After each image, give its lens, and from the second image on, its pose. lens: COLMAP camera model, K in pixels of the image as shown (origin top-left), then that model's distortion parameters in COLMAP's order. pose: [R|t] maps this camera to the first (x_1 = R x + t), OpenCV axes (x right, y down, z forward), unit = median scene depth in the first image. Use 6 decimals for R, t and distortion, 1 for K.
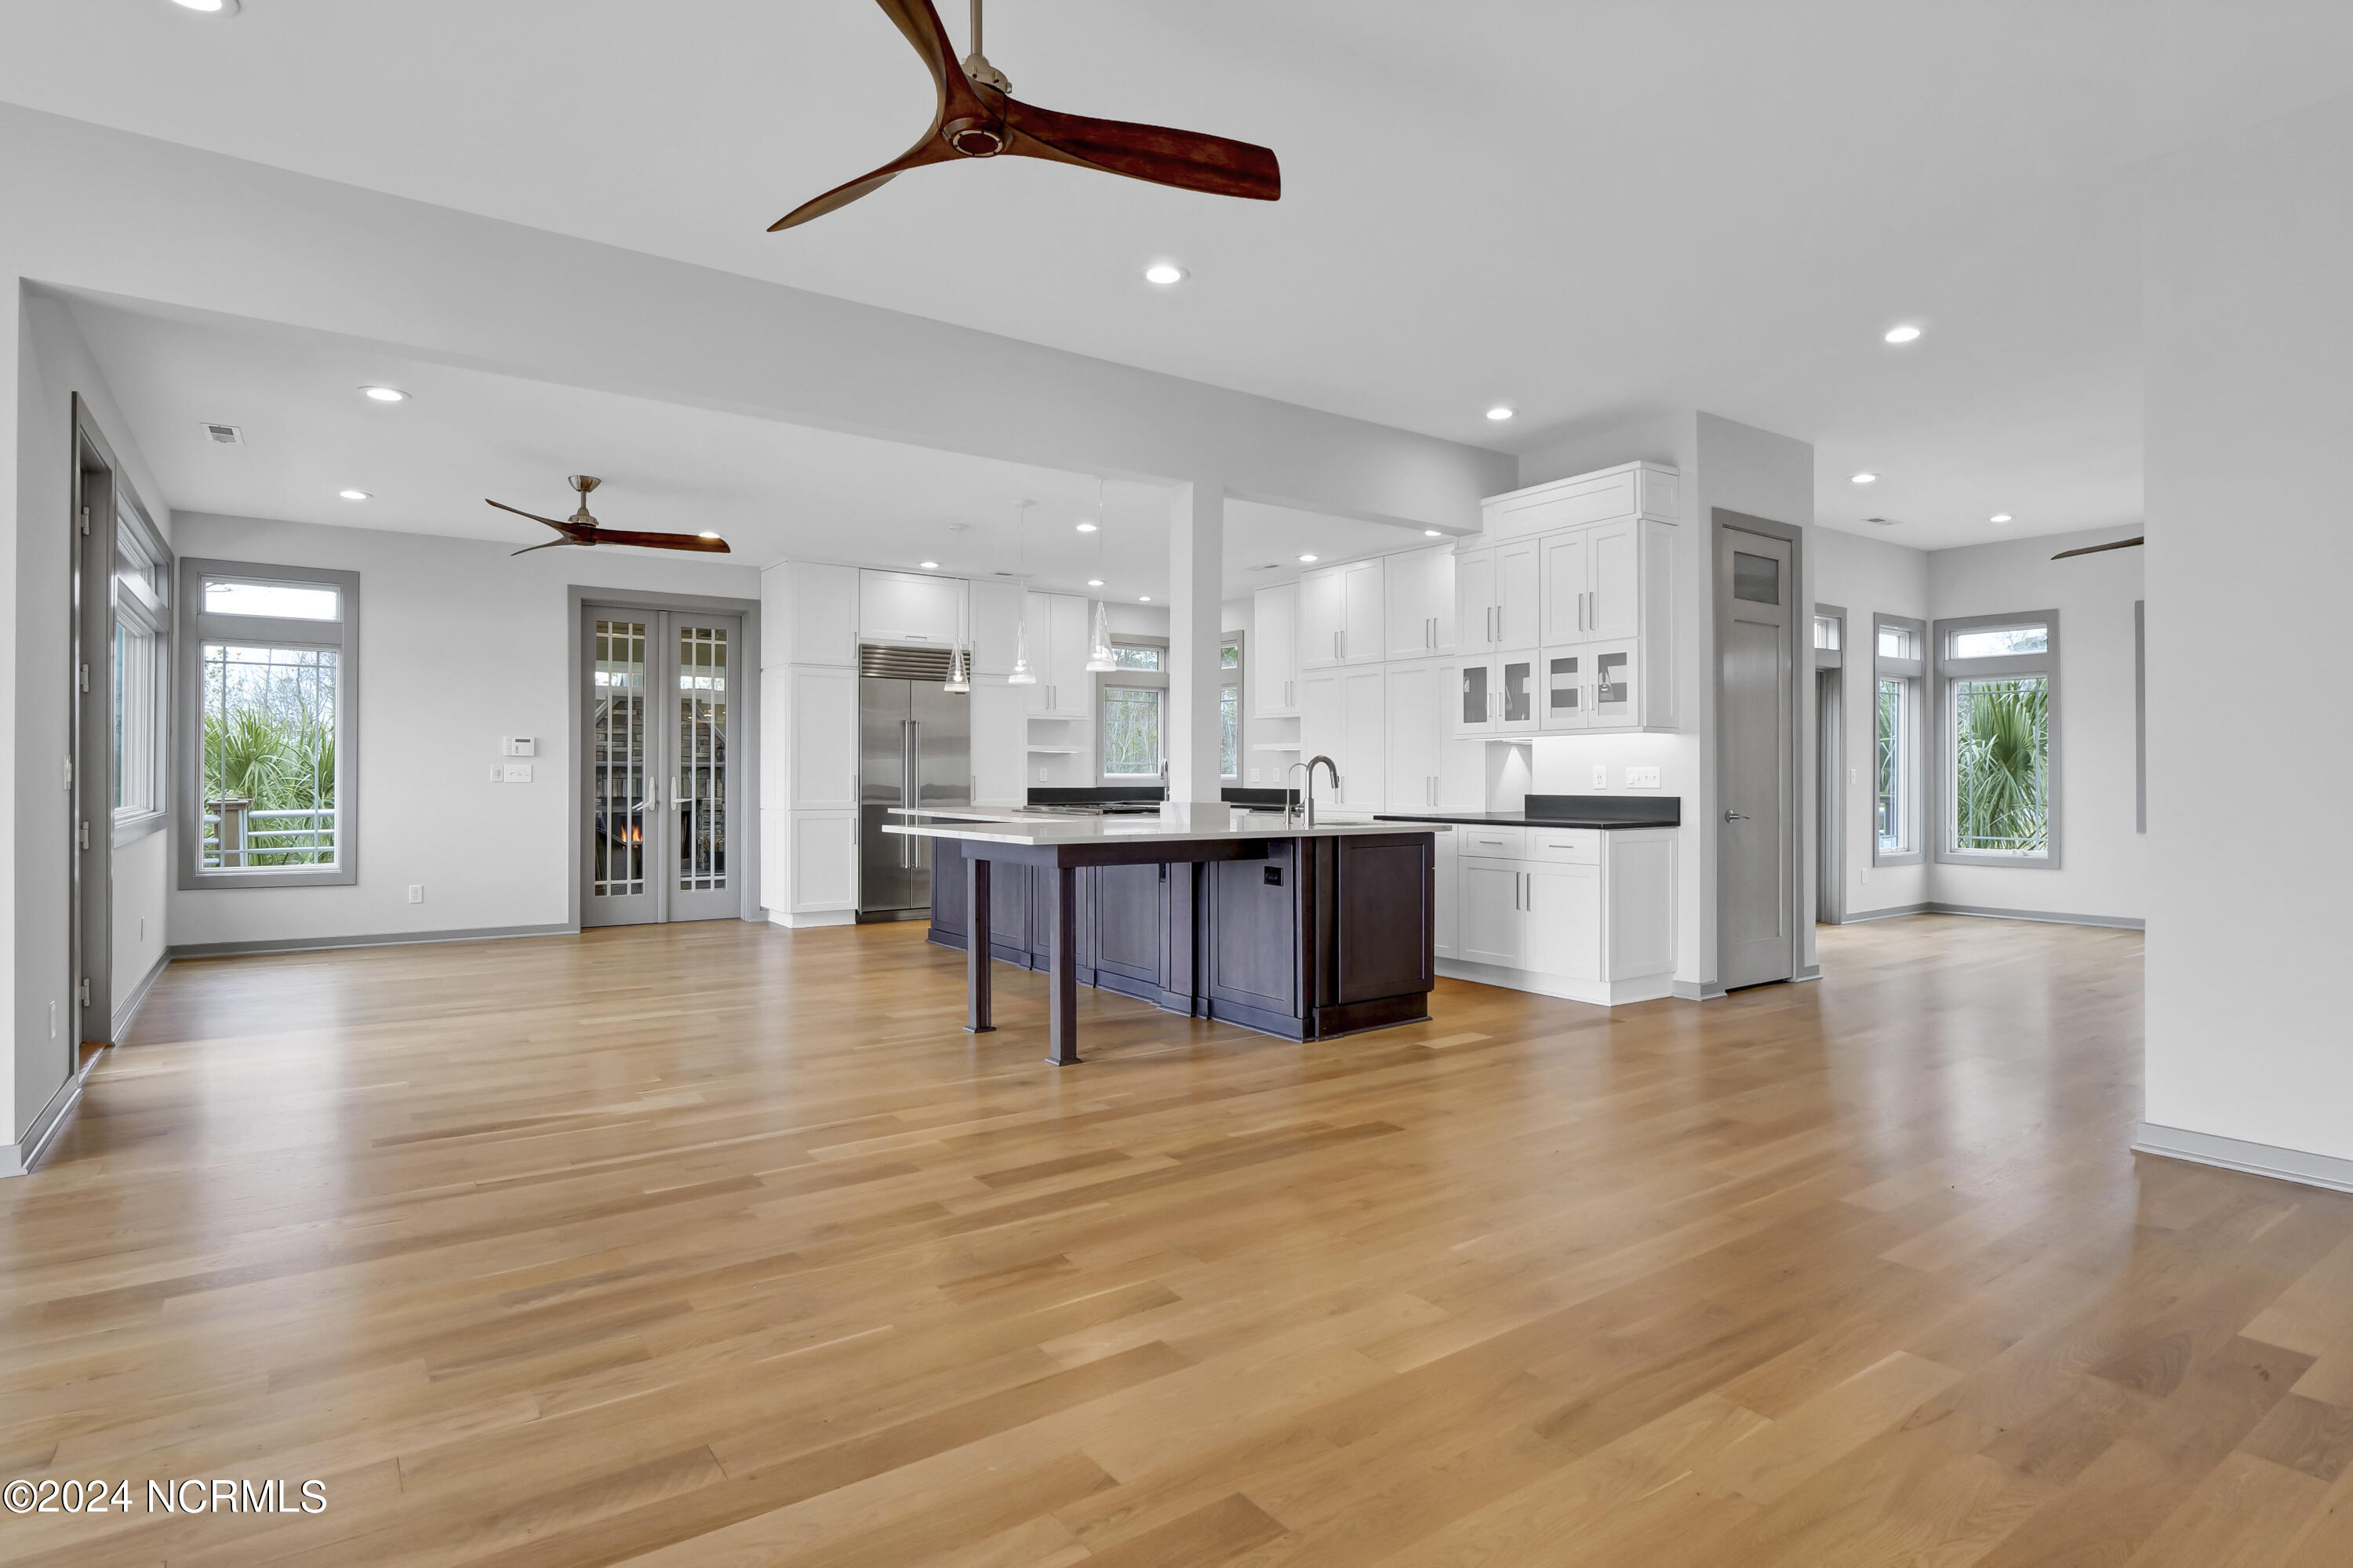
lens RADIAL K [[1242.9, 0, 1185.8], [0, 1242.9, 783.3], [0, 0, 1]] dist [-0.011814, -0.003290]
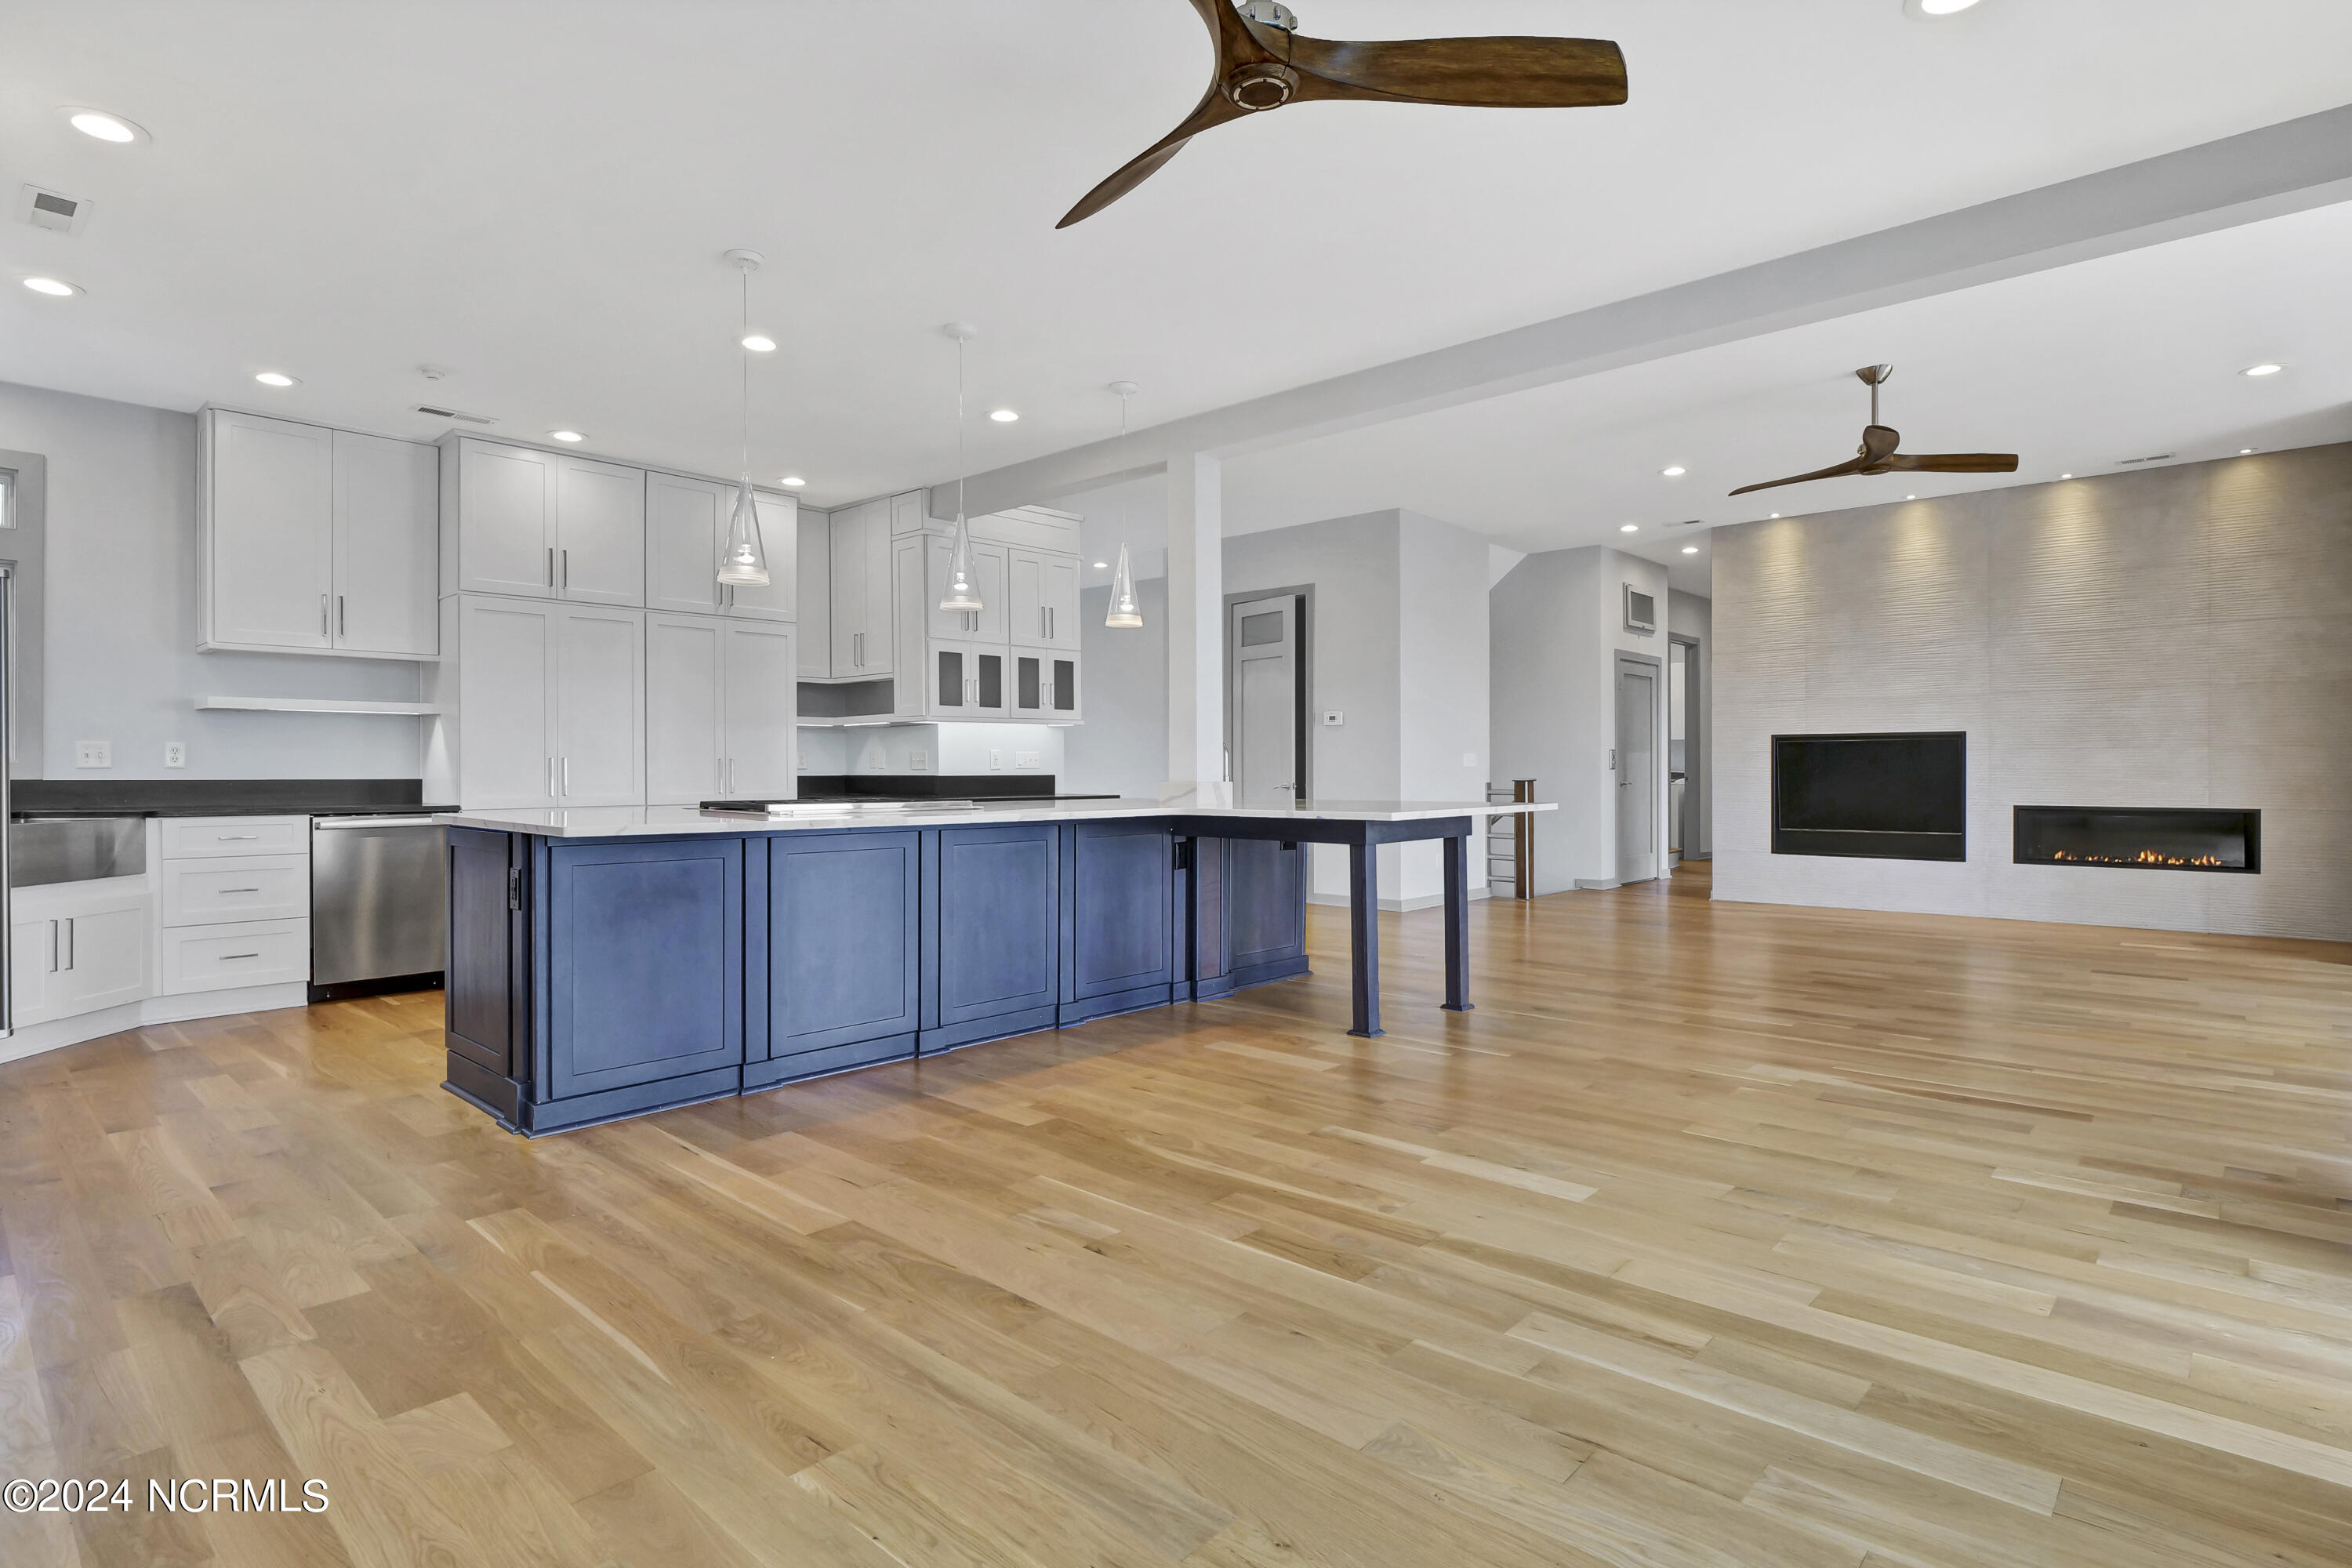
lens RADIAL K [[1171.9, 0, 1186.4], [0, 1171.9, 775.7], [0, 0, 1]] dist [-0.014767, -0.001203]
pose [[-0.202390, -0.008064, 0.979272, -0.579401], [0.005893, 0.999938, 0.009452, 0.000719], [-0.979287, 0.007683, -0.202330, 0.771841]]
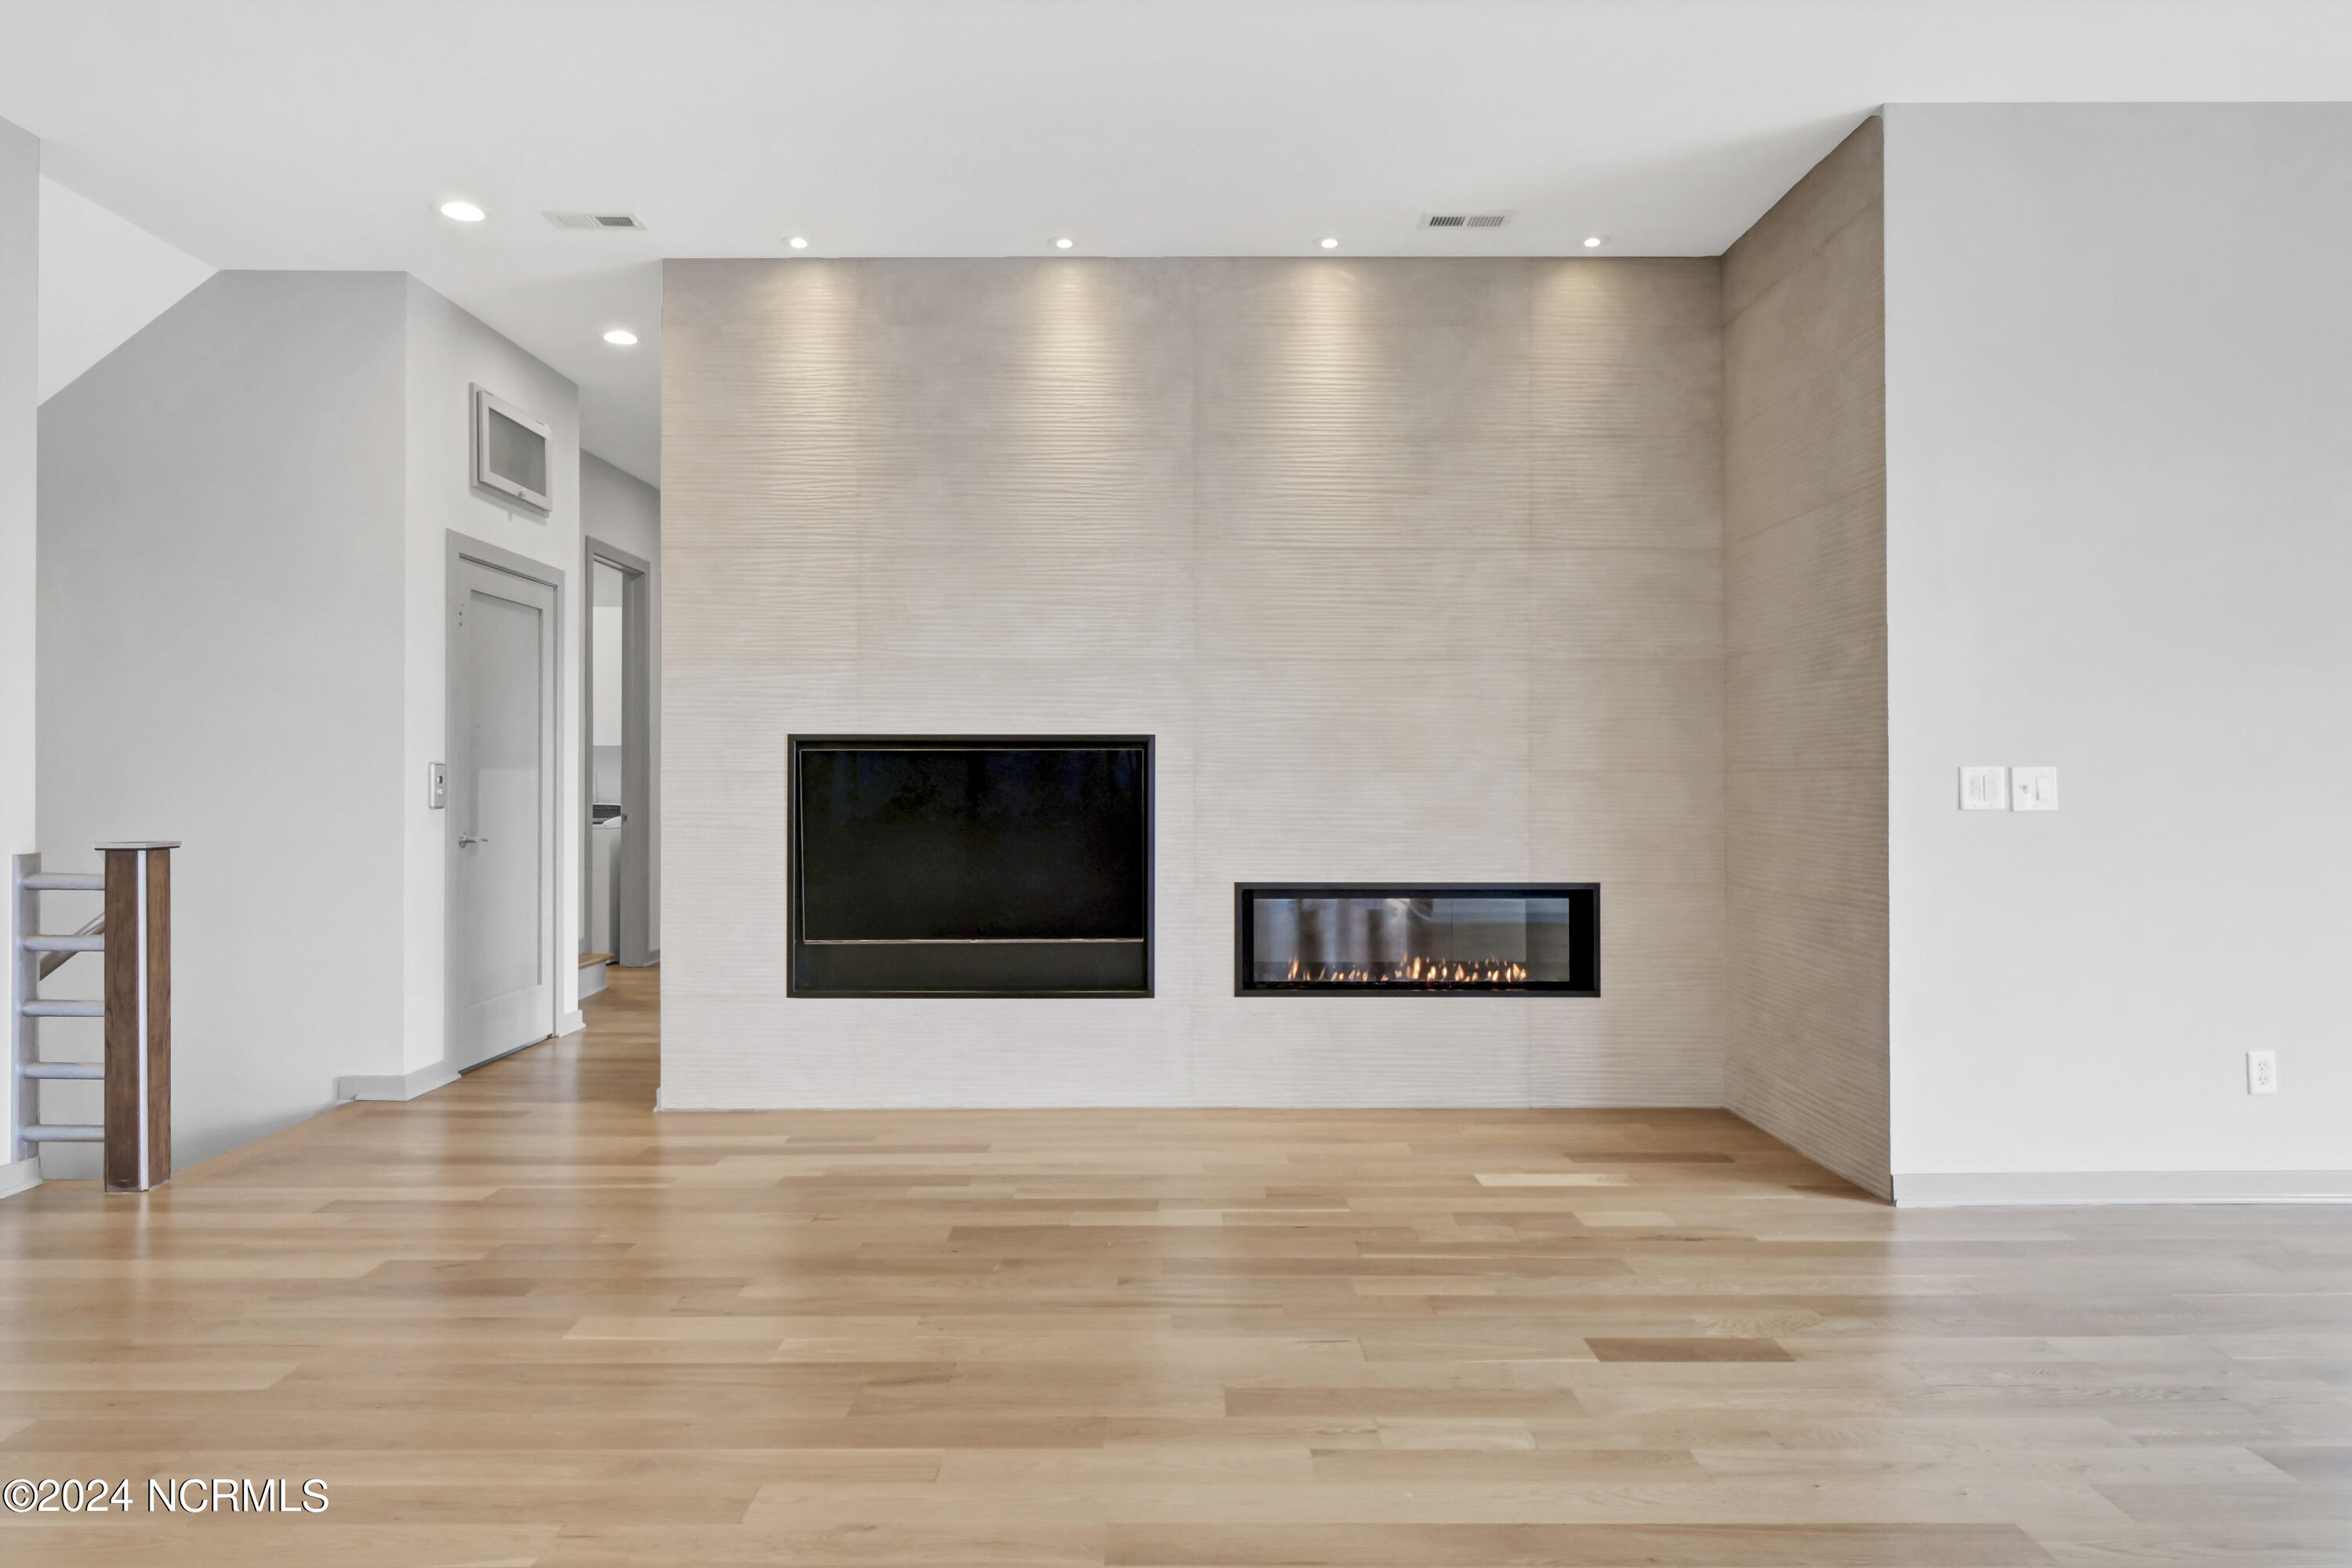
lens RADIAL K [[1456.5, 0, 1160.5], [0, 1456.5, 776.9], [0, 0, 1]] dist [-0.002963, -0.002305]
pose [[-0.810888, -0.000350, 0.585202, -0.148235], [-0.001187, 0.999999, -0.001046, -0.005205], [-0.585201, -0.001543, -0.810887, 0.450929]]
